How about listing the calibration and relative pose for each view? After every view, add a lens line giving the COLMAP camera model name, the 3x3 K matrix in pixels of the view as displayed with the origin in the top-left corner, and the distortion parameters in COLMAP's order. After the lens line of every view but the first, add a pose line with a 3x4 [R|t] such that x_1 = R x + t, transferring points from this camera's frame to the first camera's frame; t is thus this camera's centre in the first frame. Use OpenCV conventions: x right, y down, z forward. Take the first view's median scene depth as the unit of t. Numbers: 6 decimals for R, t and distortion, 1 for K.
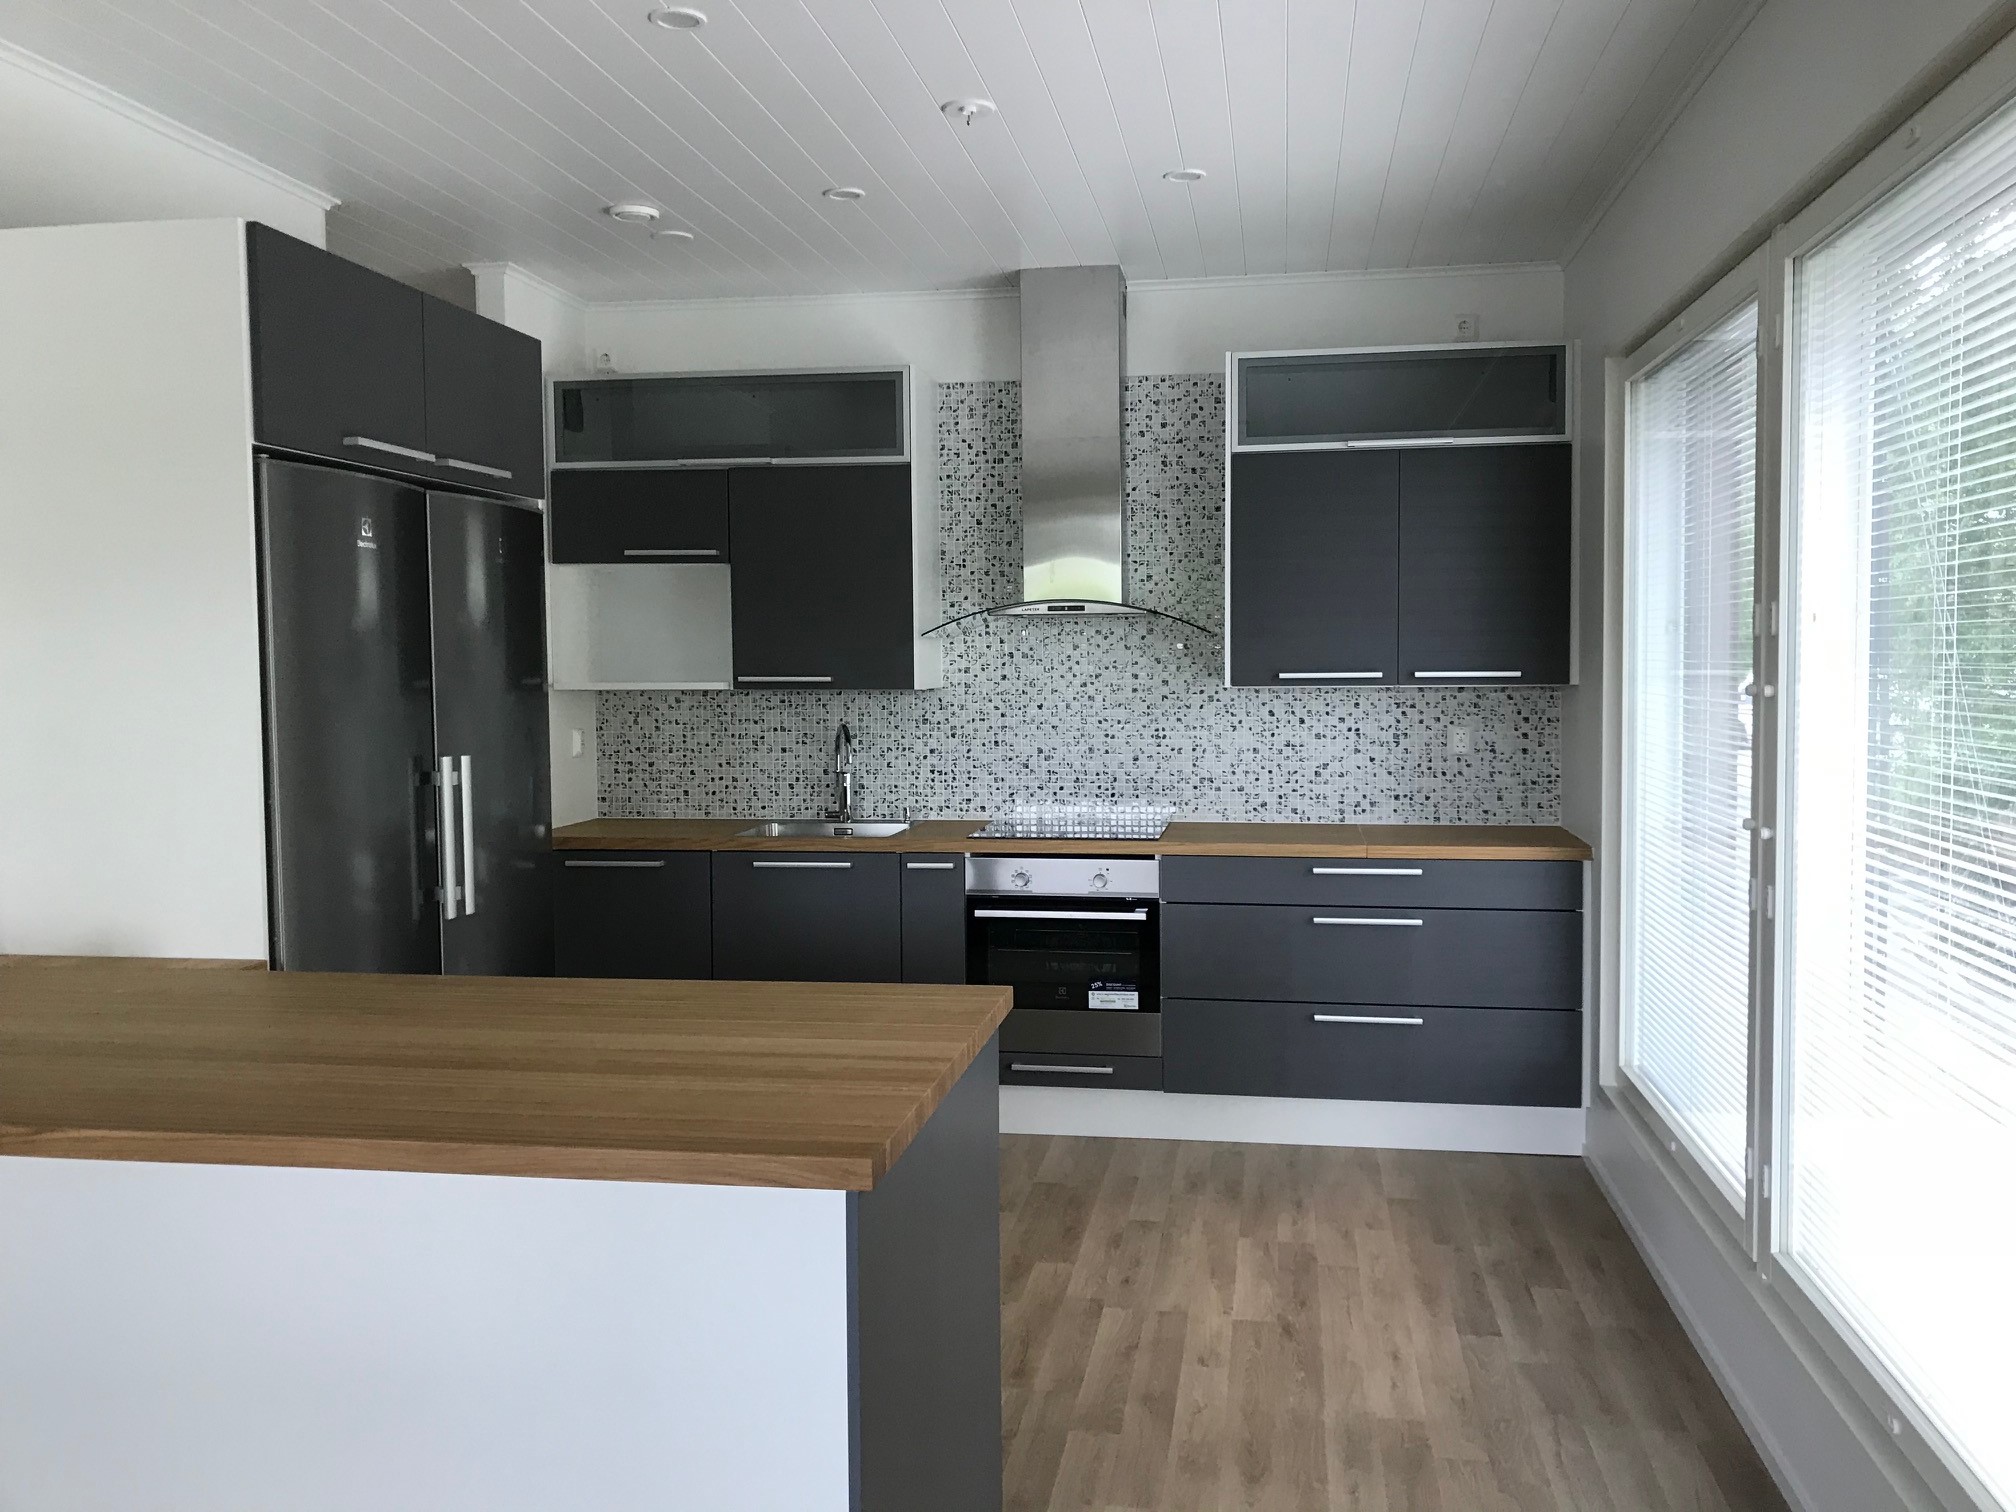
lens RADIAL K [[1633.9, 0, 1005.8], [0, 1633.9, 744.9], [0, 0, 1]] dist [0.067083, -0.071149]
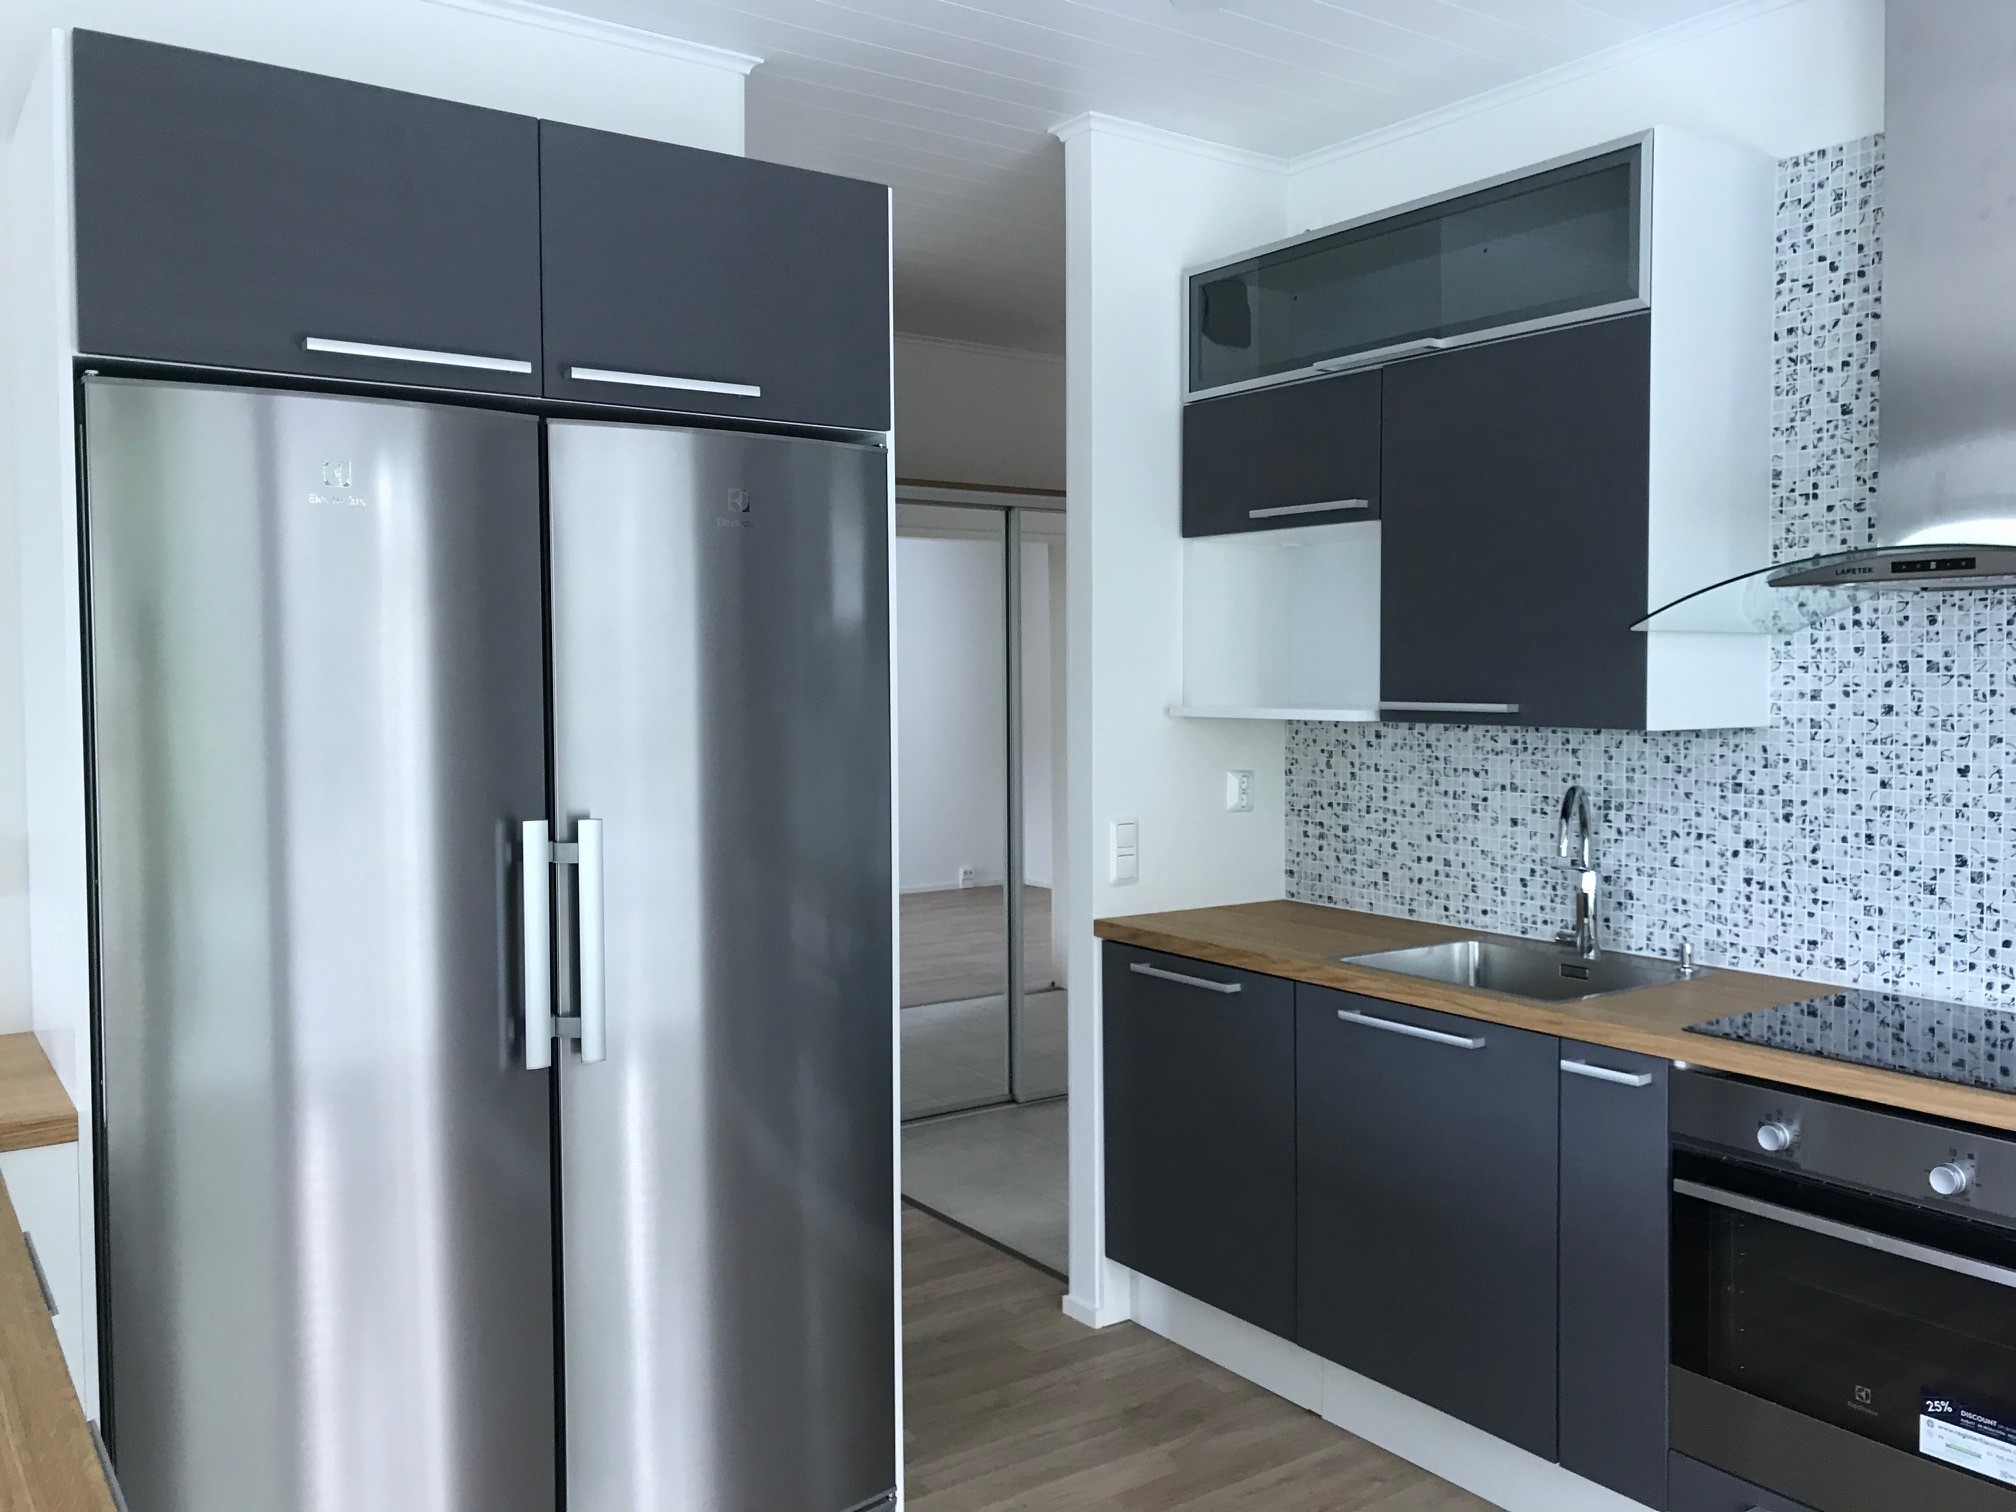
lens RADIAL K [[1637.1, 0, 1005.4], [0, 1637.1, 720.9], [0, 0, 1]] dist [0.067302, -0.087041]
pose [[0.696186, 0.024787, -0.717434, 0.176067], [-0.041981, 0.999099, -0.006219, -0.023144], [0.716633, 0.034448, 0.696599, 0.444795]]
